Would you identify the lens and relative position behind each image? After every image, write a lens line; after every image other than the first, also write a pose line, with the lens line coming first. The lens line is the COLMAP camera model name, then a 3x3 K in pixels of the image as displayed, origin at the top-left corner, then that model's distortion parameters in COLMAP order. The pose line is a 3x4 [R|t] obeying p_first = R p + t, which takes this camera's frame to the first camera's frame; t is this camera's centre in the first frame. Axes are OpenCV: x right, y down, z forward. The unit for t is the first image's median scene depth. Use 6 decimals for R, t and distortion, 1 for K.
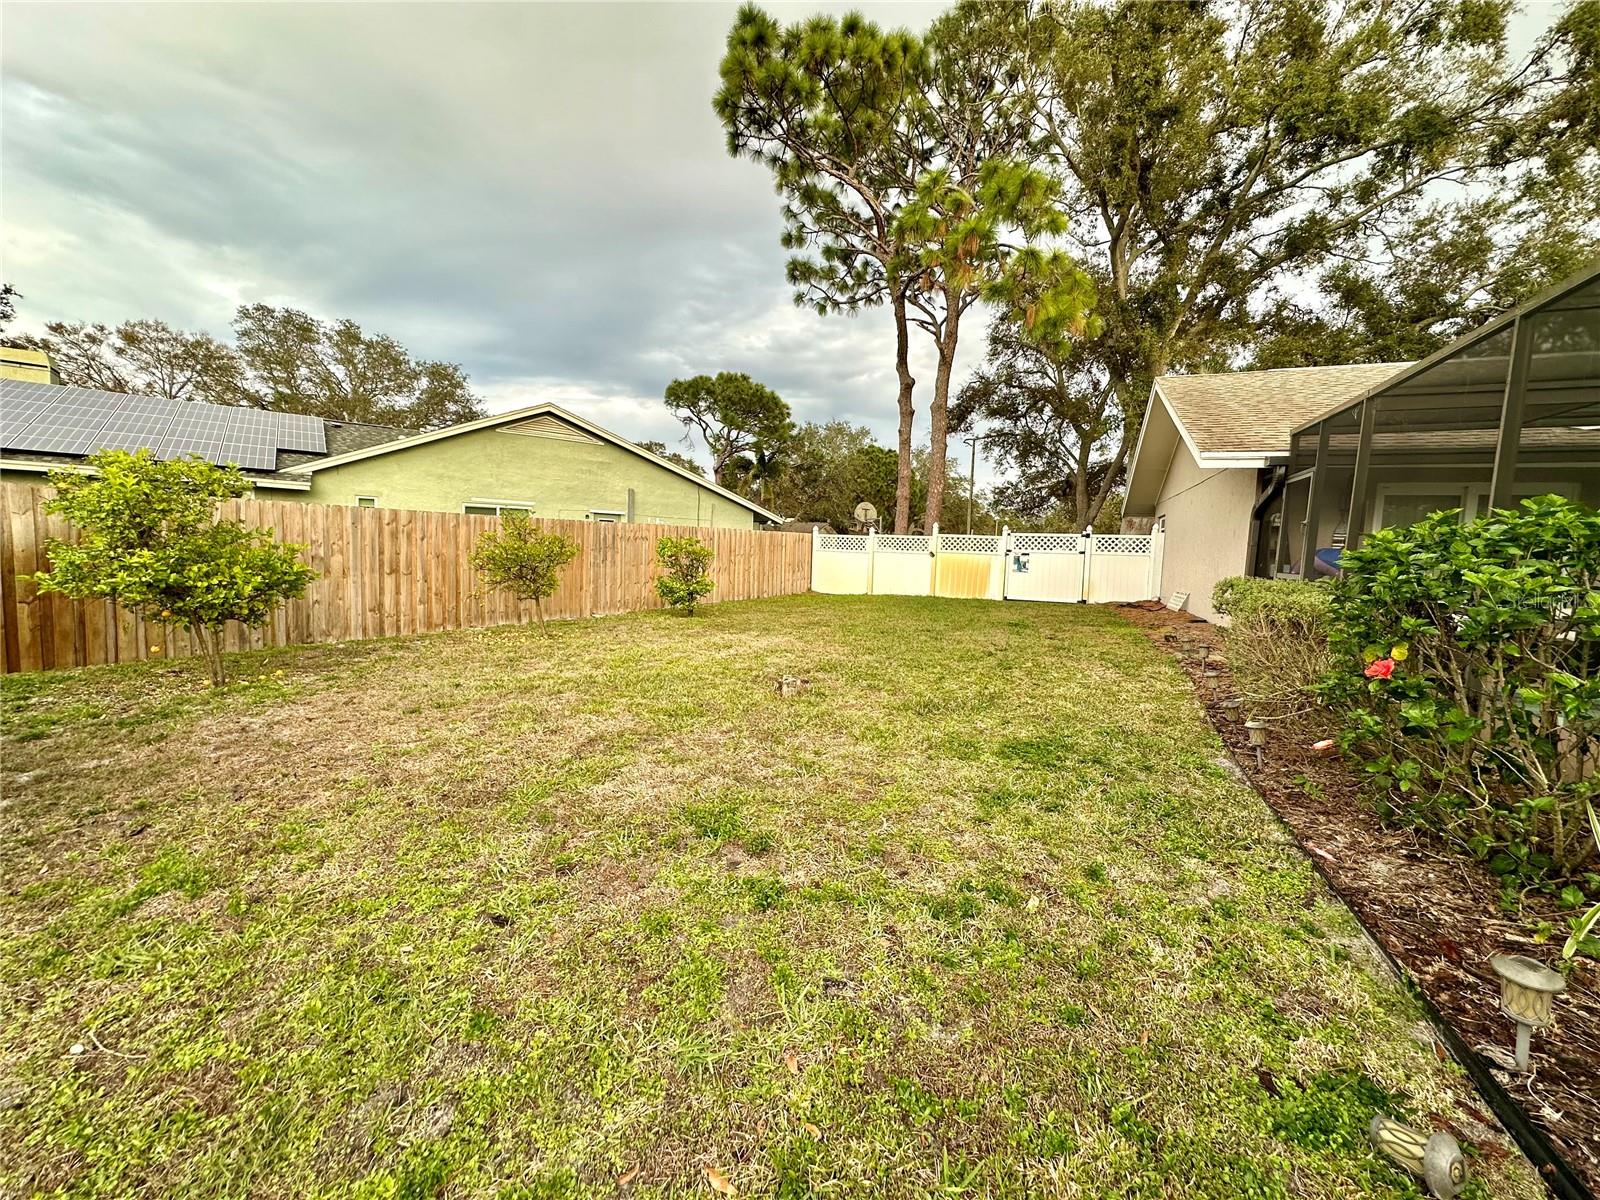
lens RADIAL K [[636.2, 0, 801.1], [0, 636.2, 594.2], [0, 0, 1]] dist [-0.000328, -0.000184]
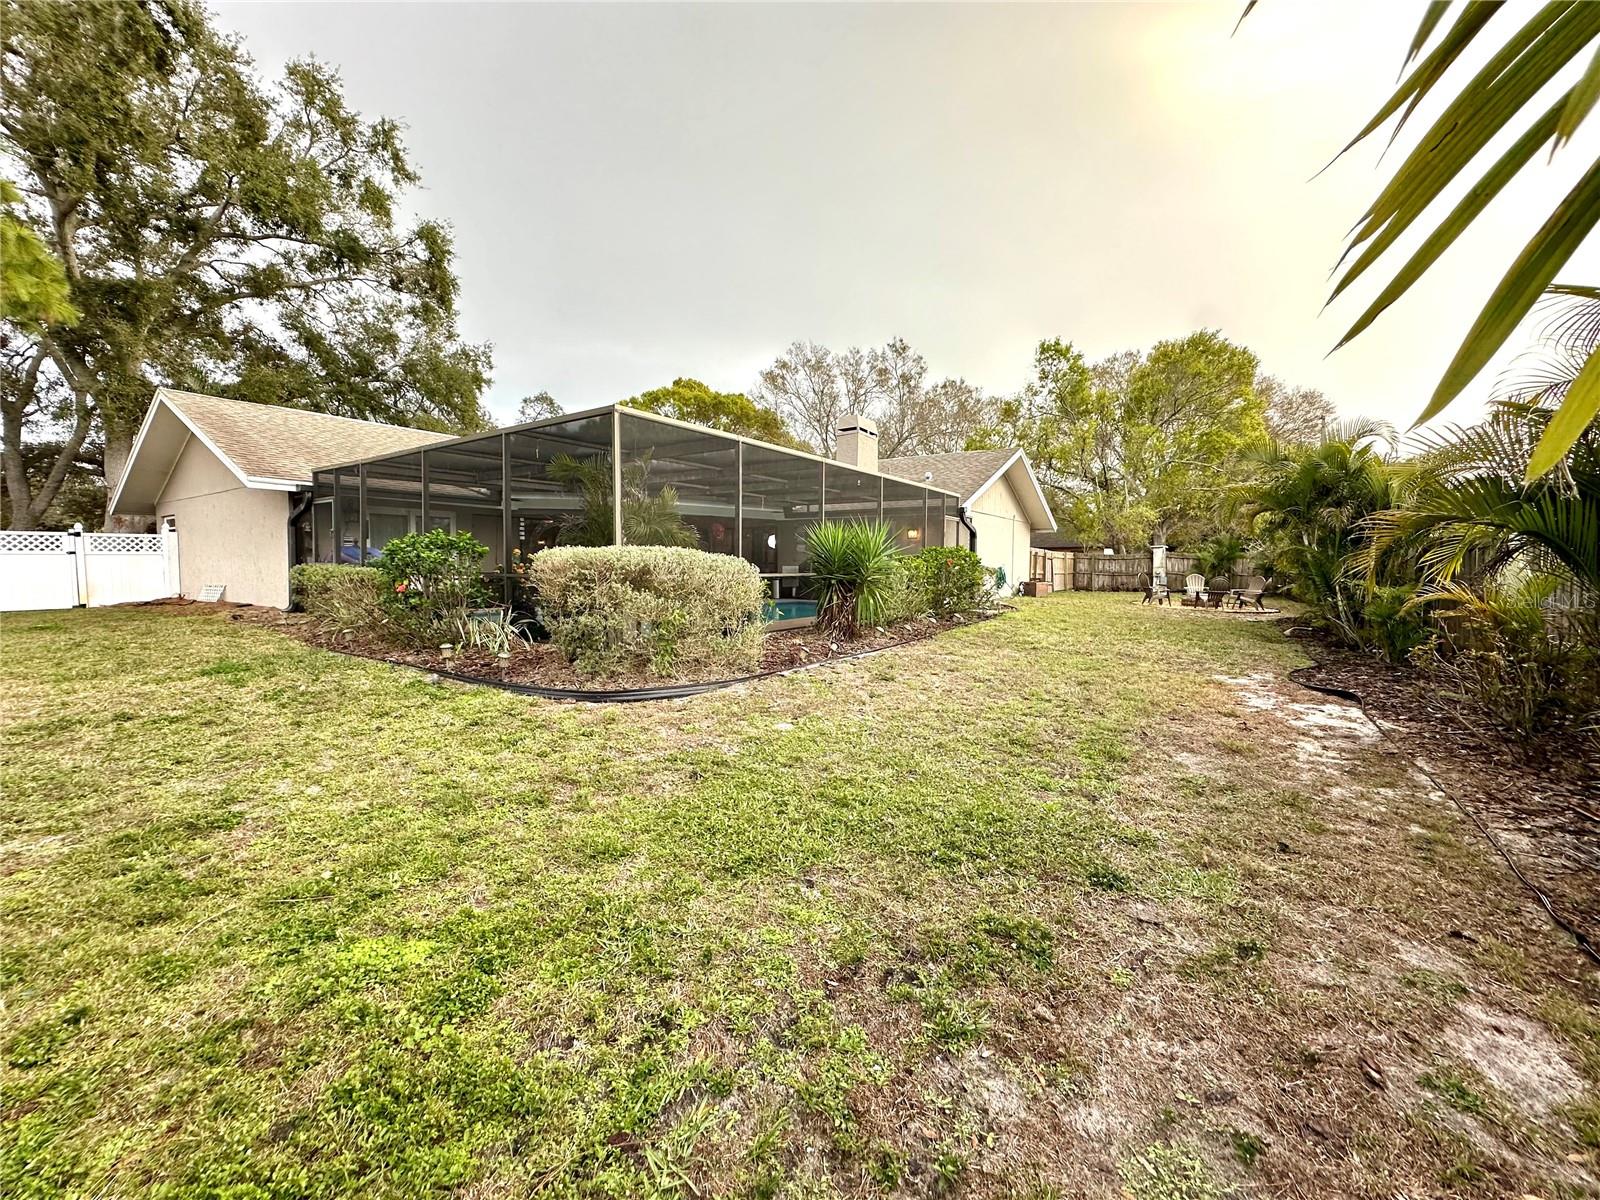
lens RADIAL K [[636.2, 0, 801.1], [0, 636.2, 594.2], [0, 0, 1]] dist [-0.000328, -0.000184]
pose [[0.207744, -0.084867, 0.974495, -0.214079], [0.079490, 0.994399, 0.069655, 0.012338], [-0.974948, 0.062992, 0.213327, -0.193789]]
